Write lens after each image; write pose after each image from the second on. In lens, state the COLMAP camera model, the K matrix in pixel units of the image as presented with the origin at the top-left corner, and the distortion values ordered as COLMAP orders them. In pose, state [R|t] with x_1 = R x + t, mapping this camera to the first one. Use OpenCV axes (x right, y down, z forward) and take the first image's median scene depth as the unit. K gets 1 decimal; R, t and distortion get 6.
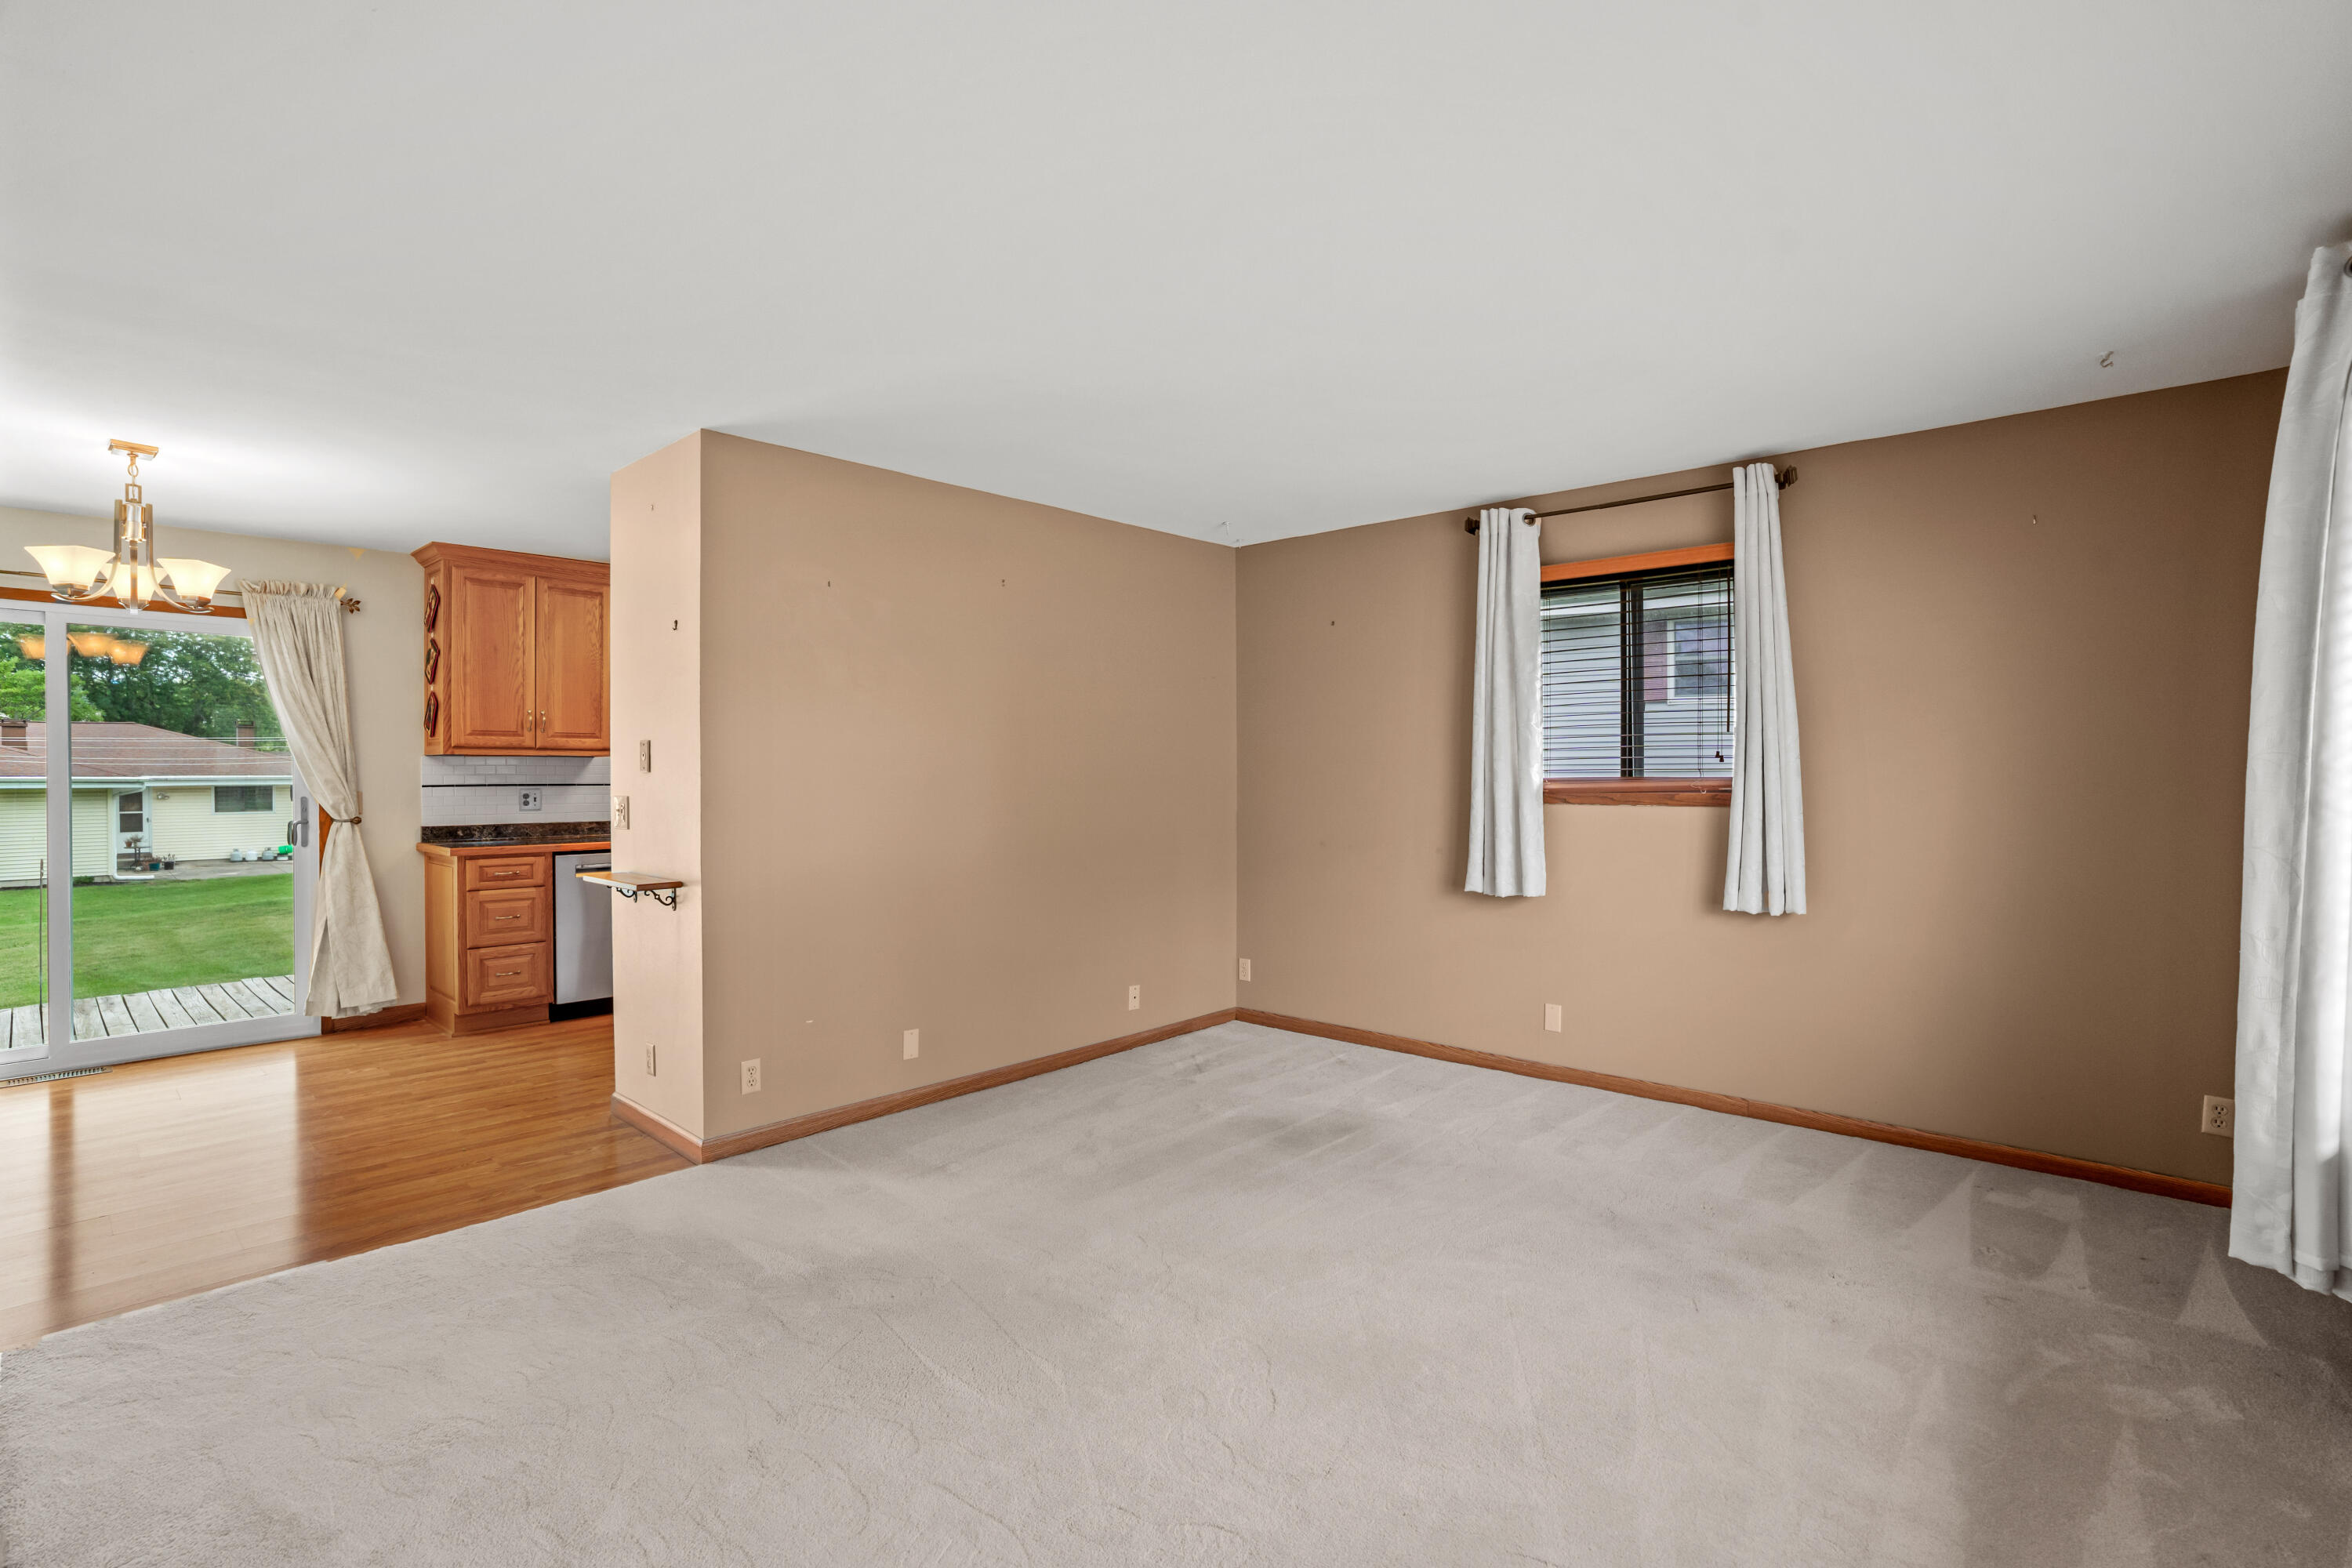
lens RADIAL K [[1116.3, 0, 1178.1], [0, 1116.3, 769.8], [0, 0, 1]] dist [-0.061506, 0.025350]
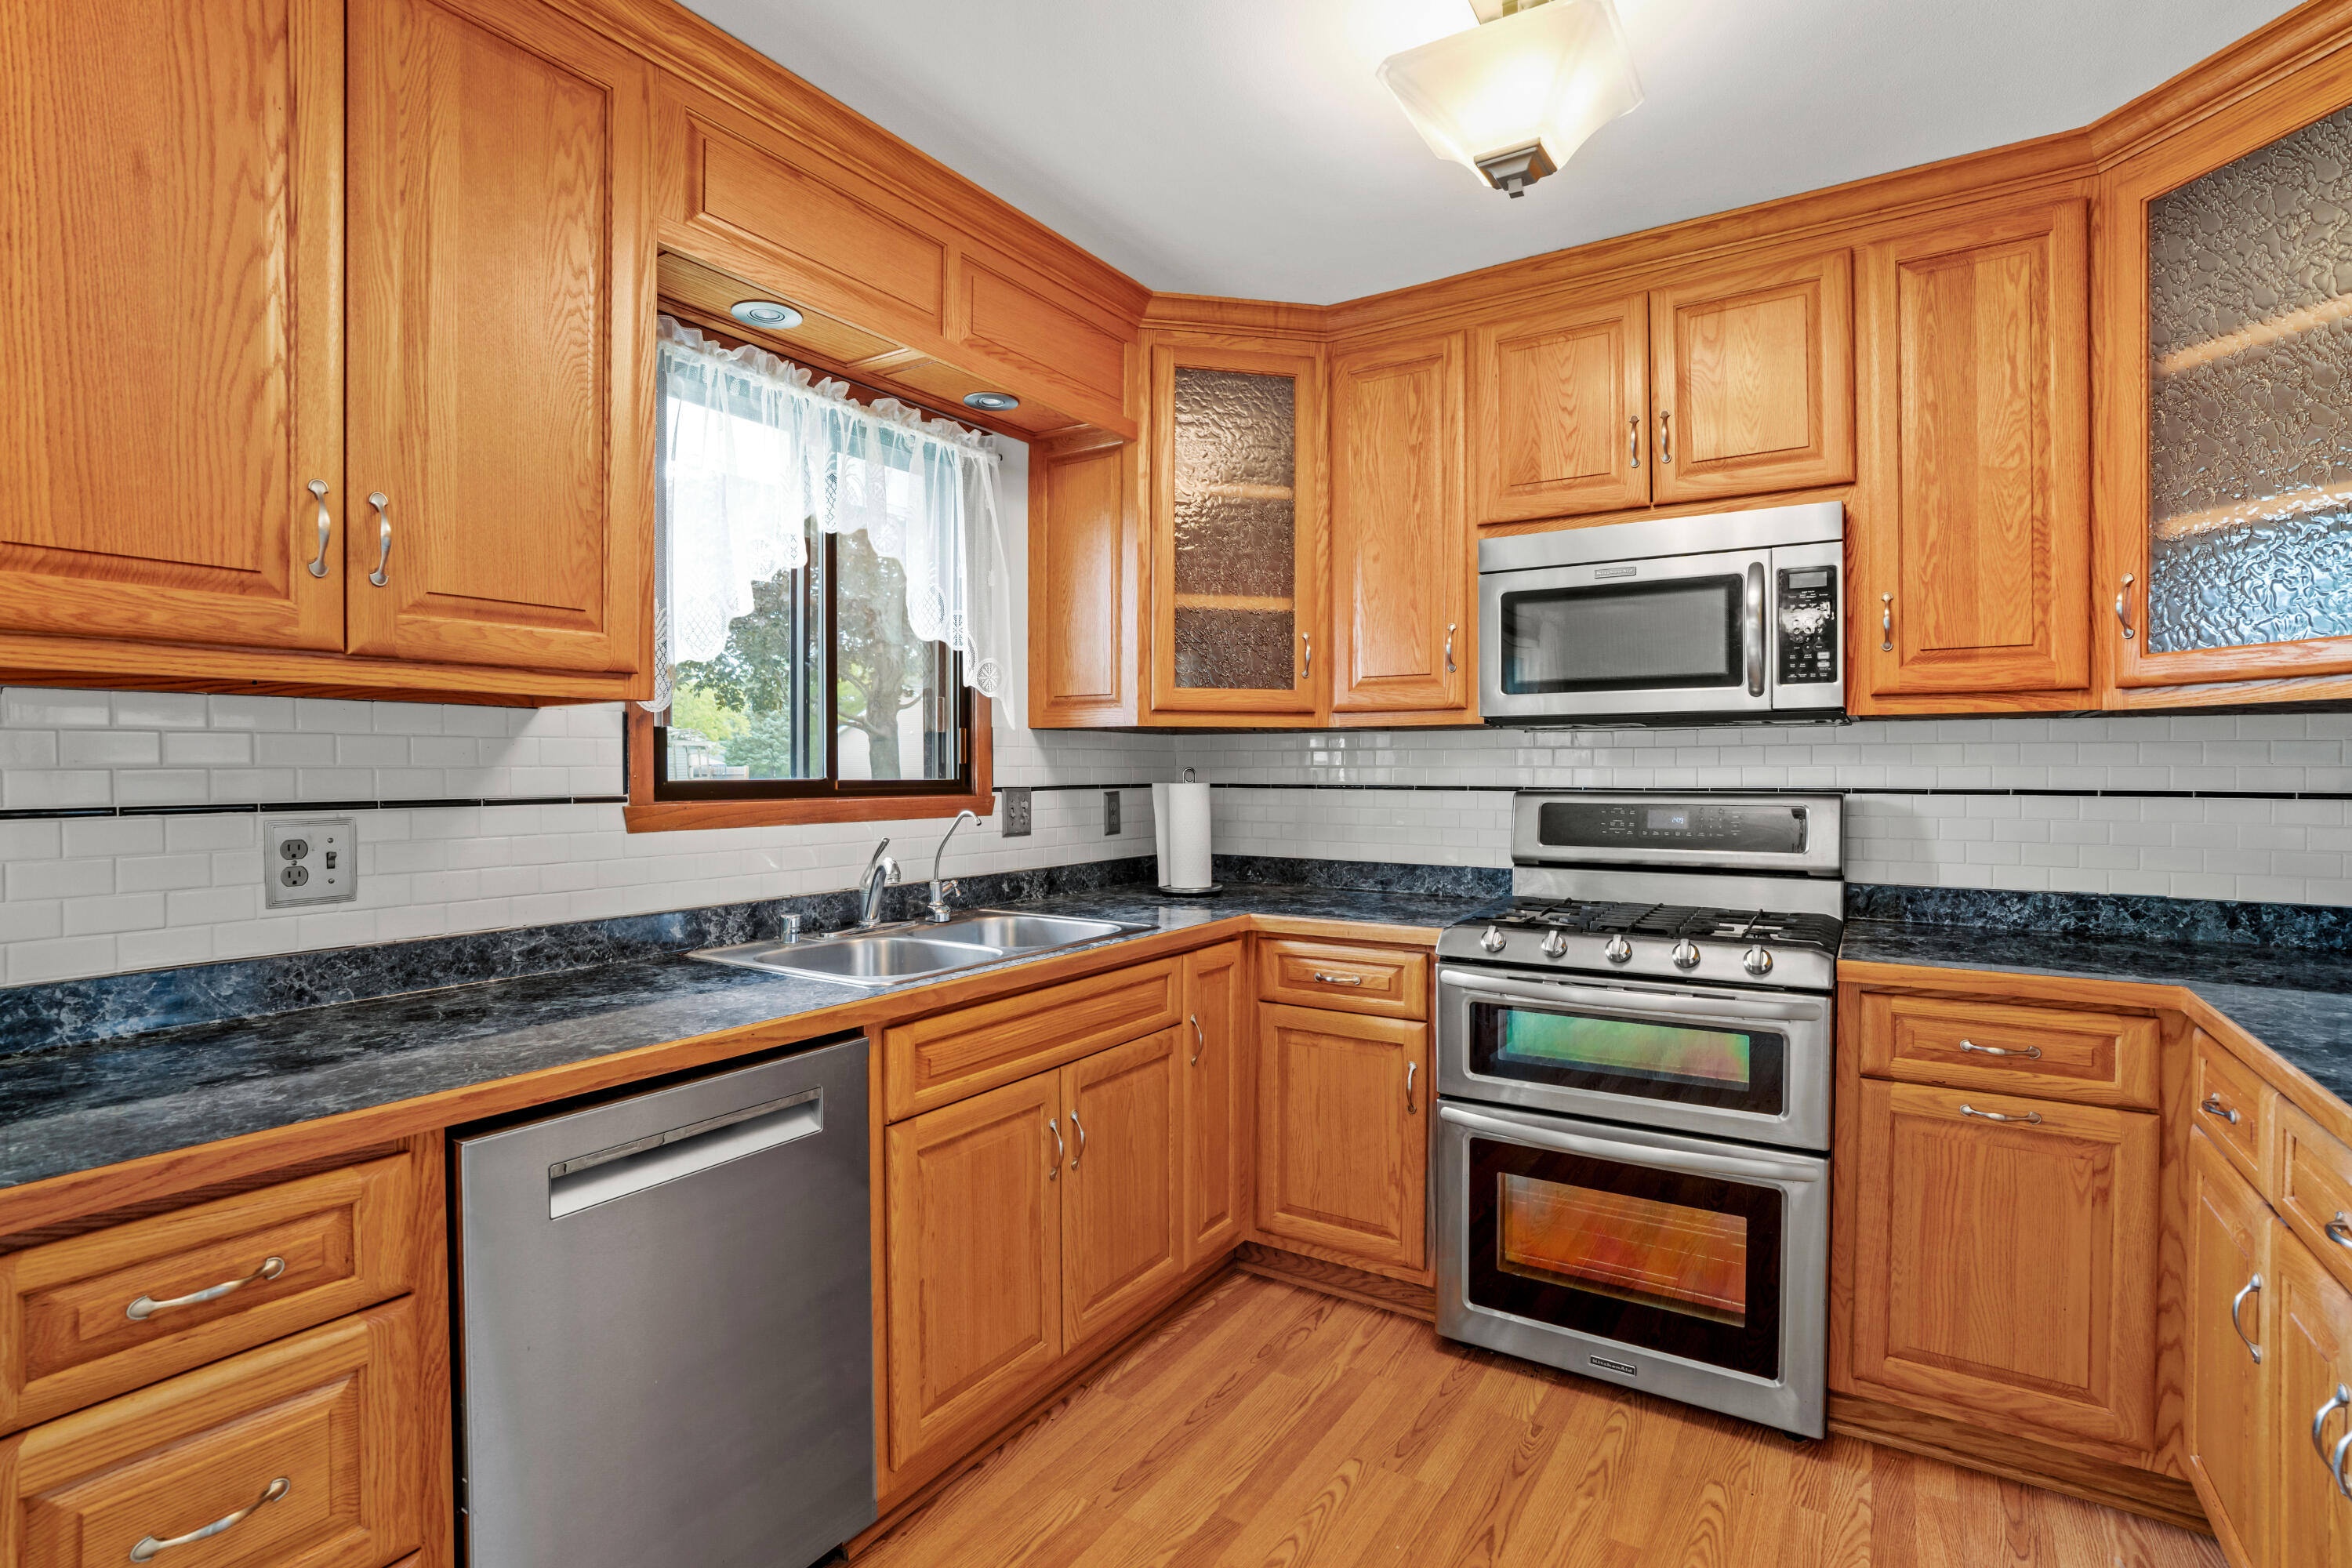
lens RADIAL K [[1116.3, 0, 1178.1], [0, 1116.3, 769.8], [0, 0, 1]] dist [-0.061506, 0.025350]
pose [[0.985317, 0.000049, 0.170734, -0.453461], [-0.001191, 0.999978, 0.006586, 0.003621], [-0.170730, -0.006692, 0.985295, 0.745944]]
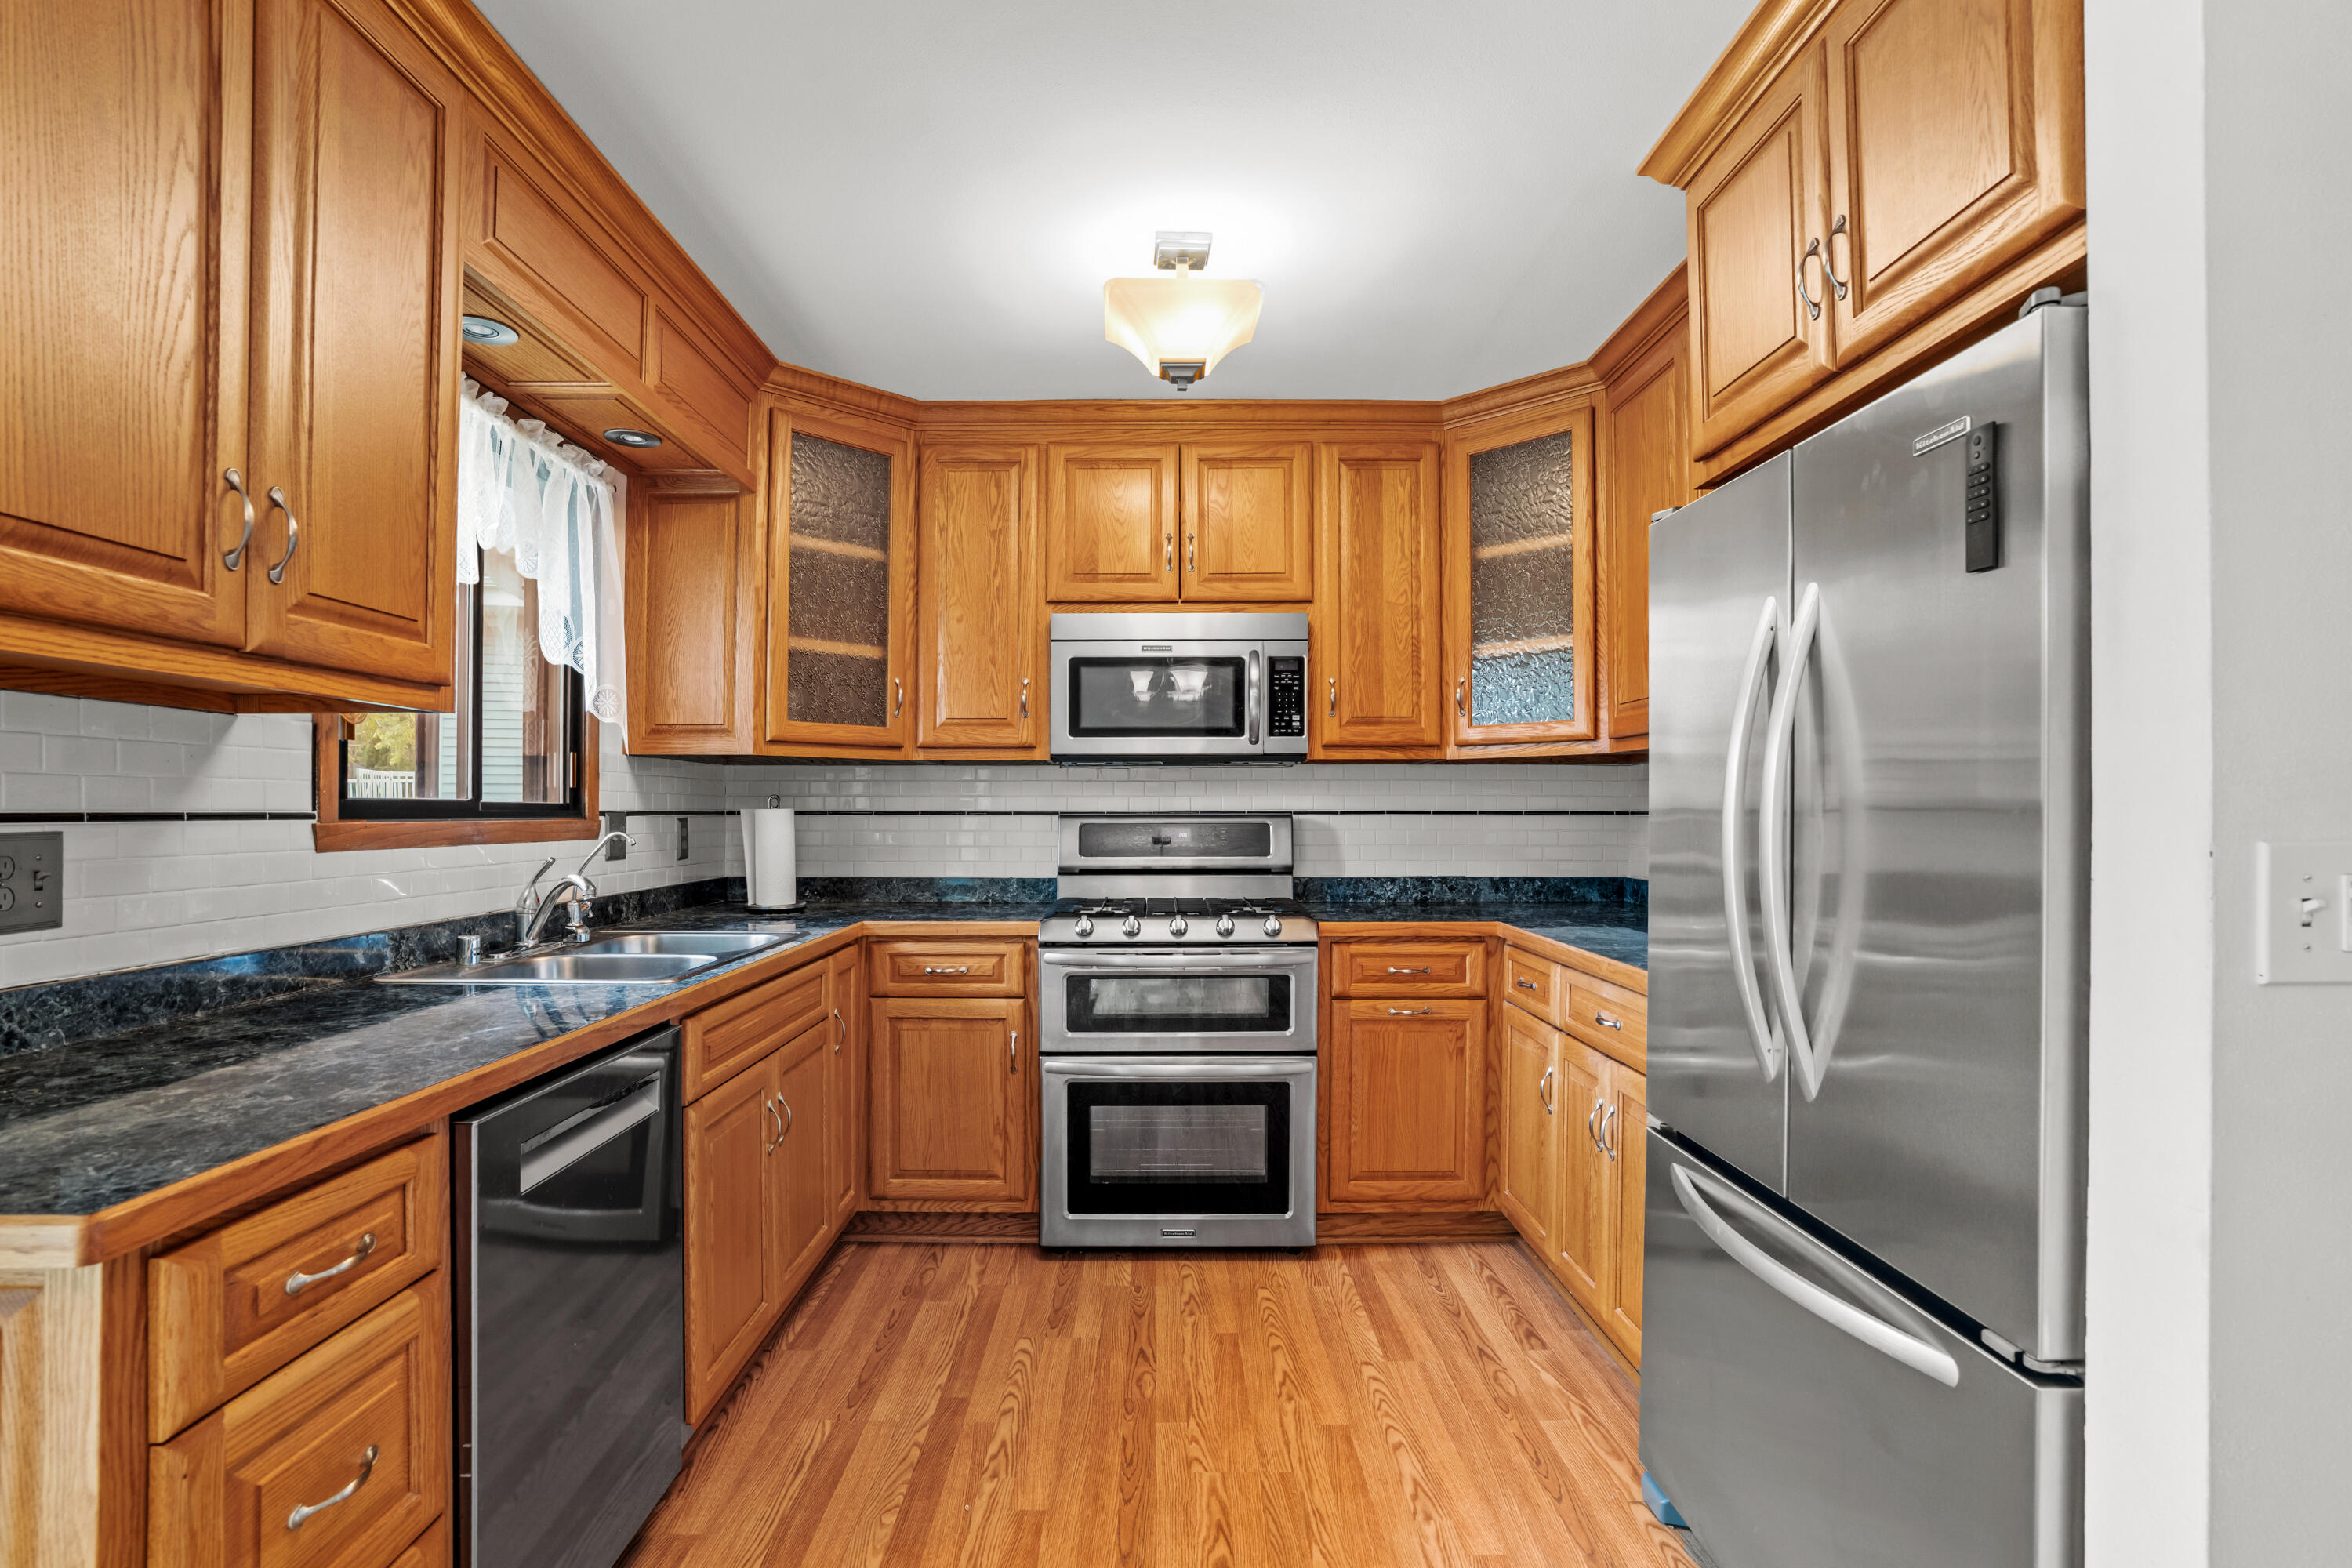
lens RADIAL K [[1082.0, 0, 1162.3], [0, 1082.0, 795.0], [0, 0, 1]] dist [-0.061736, 0.022432]
pose [[0.741764, 0.009427, 0.670595, -0.593917], [-0.004232, 0.999947, -0.009375, 0.011299], [-0.670648, 0.004116, 0.741764, 0.720174]]
